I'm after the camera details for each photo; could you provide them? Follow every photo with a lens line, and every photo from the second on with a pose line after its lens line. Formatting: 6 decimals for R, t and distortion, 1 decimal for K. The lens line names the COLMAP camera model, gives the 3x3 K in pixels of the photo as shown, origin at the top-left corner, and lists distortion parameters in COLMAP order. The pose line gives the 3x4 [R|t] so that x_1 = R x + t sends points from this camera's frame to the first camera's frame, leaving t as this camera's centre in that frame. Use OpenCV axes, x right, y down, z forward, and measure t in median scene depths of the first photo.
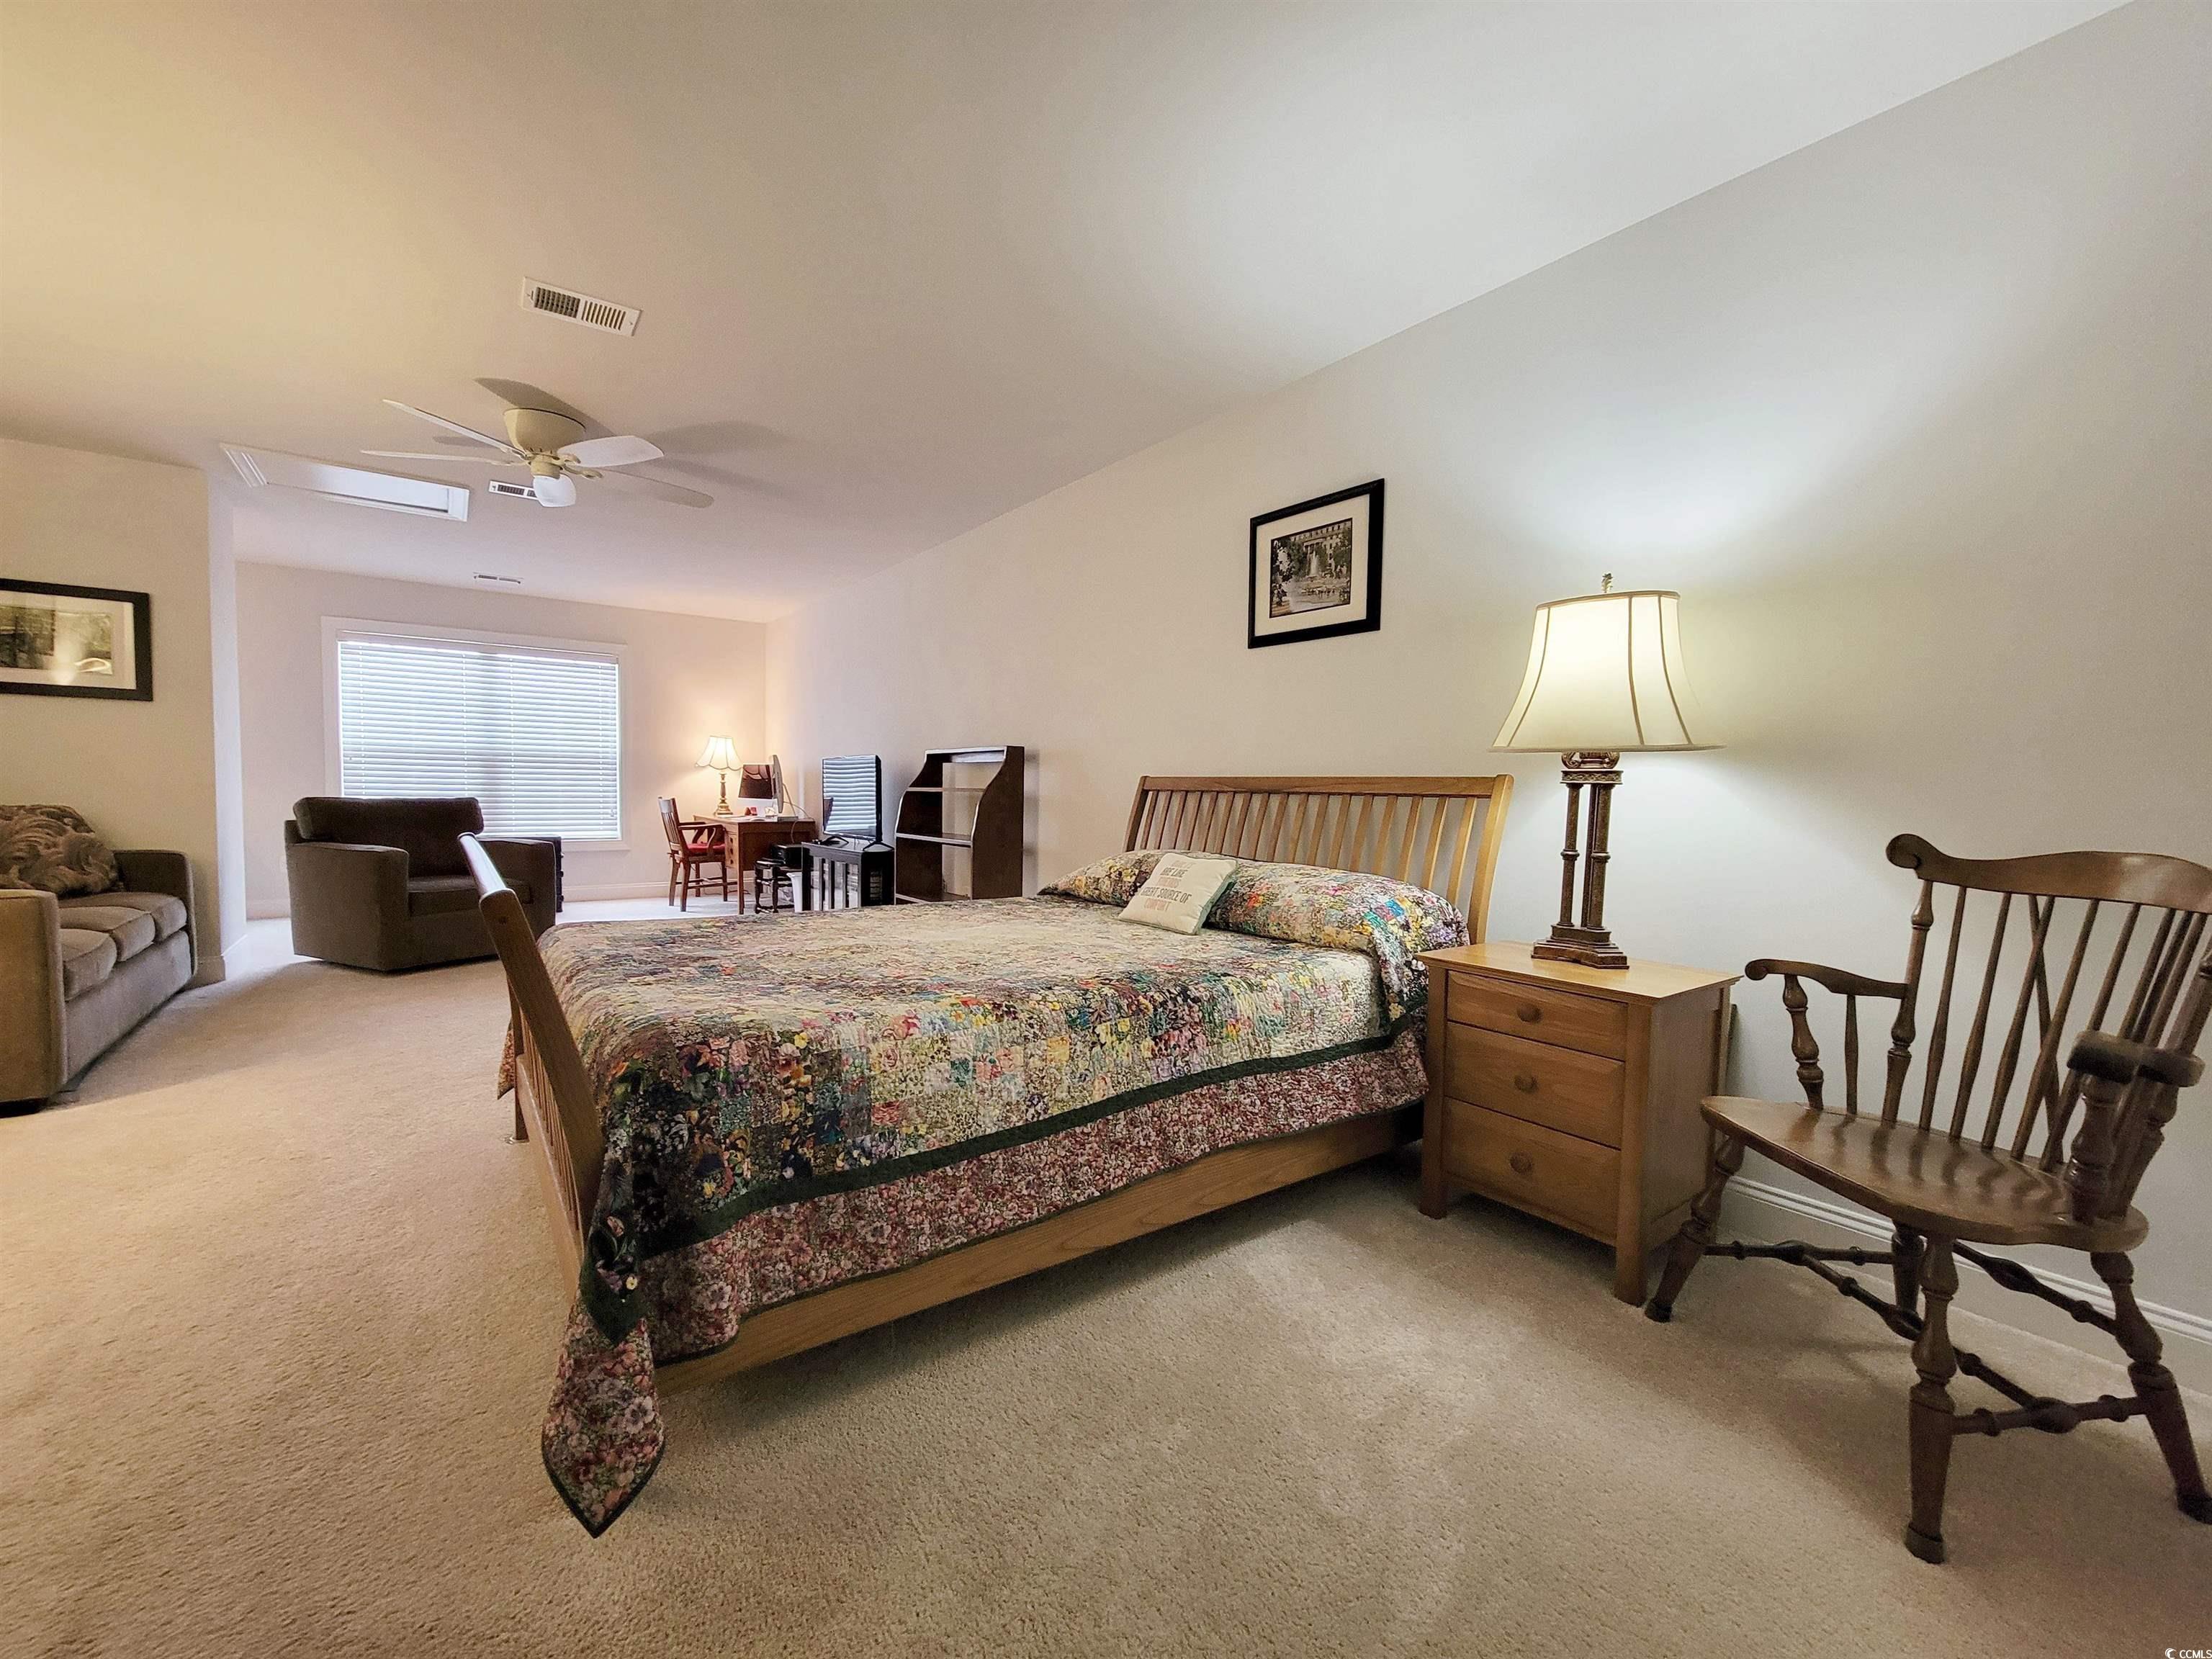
lens RADIAL K [[936.2, 0, 1102.8], [0, 936.2, 837.8], [0, 0, 1]] dist [0.000582, -0.000118]
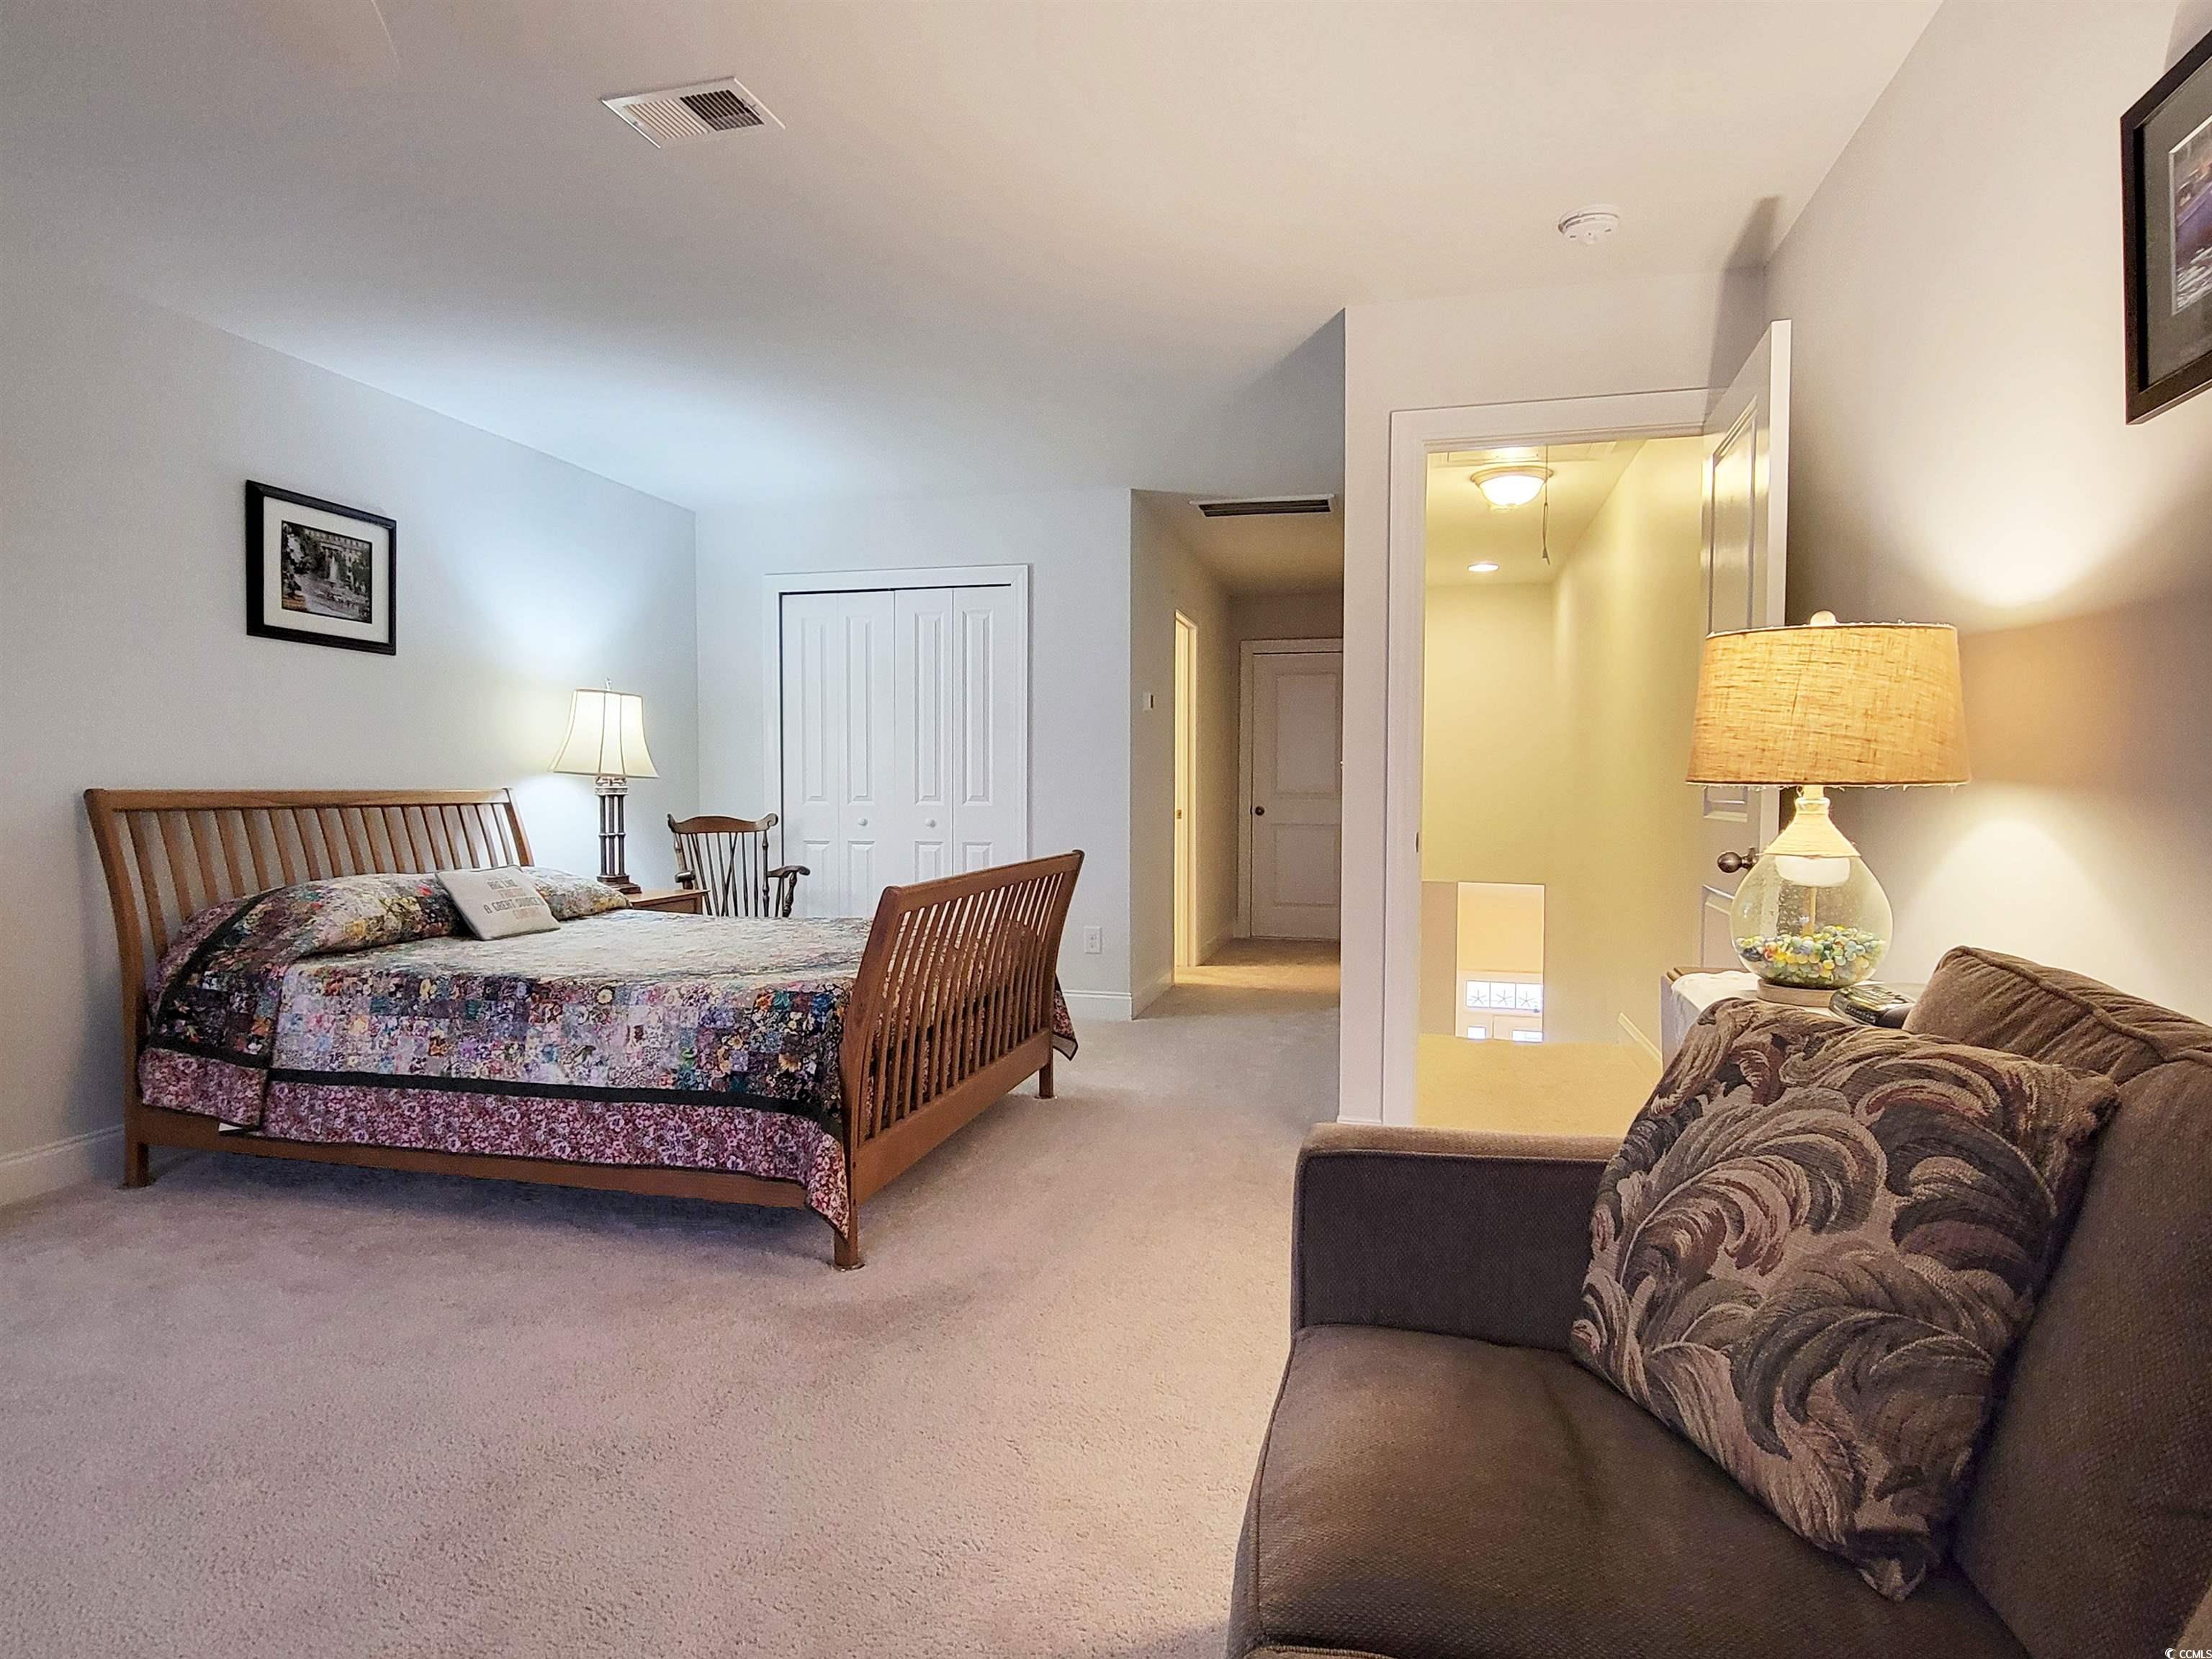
lens RADIAL K [[1240.1, 0, 1097.5], [0, 1240.1, 834.3], [0, 0, 1]] dist [0.003340, -0.003327]
pose [[-0.642397, -0.049856, 0.764749, -1.232523], [0.024232, 0.996061, 0.085292, -0.106082], [-0.765989, 0.073323, -0.638658, 1.190114]]
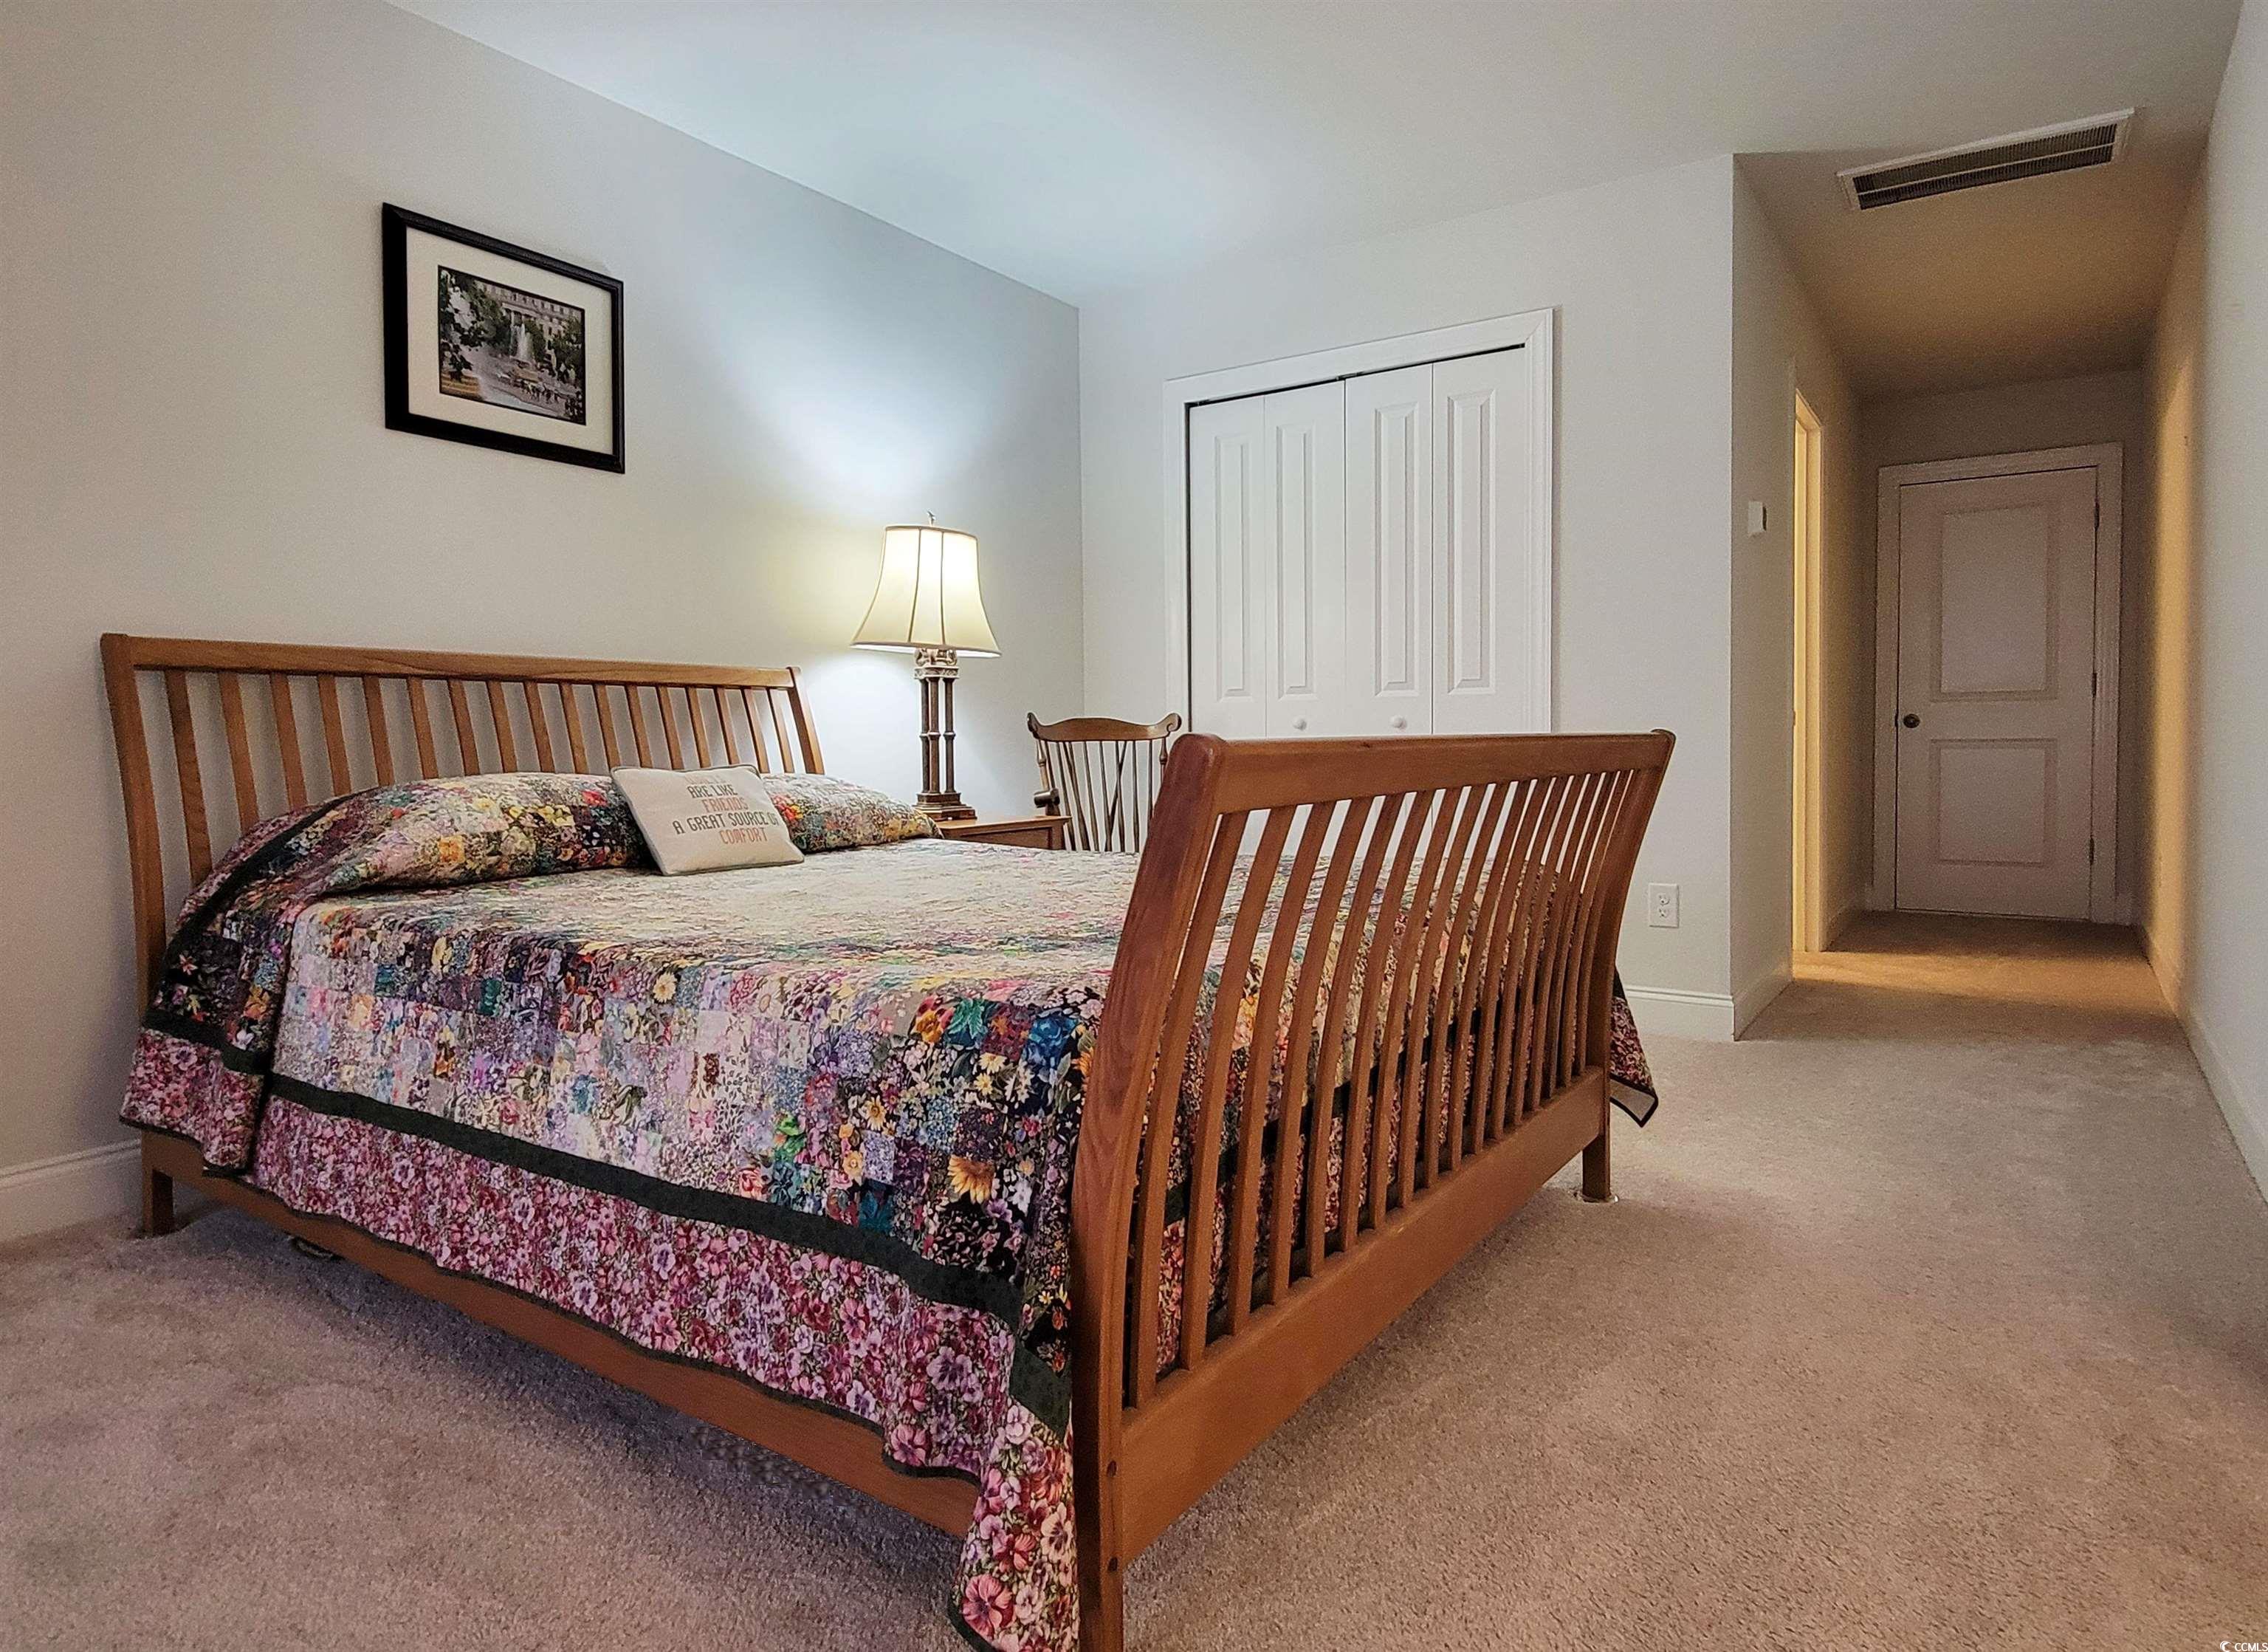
lens RADIAL K [[1326.1, 0, 1139.0], [0, 1326.1, 788.6], [0, 0, 1]] dist [0.019207, -0.020227]
pose [[-0.342090, -0.050528, 0.938308, -0.819123], [0.052219, 0.995988, 0.072672, -0.017065], [-0.938215, 0.073858, -0.338079, 0.897581]]
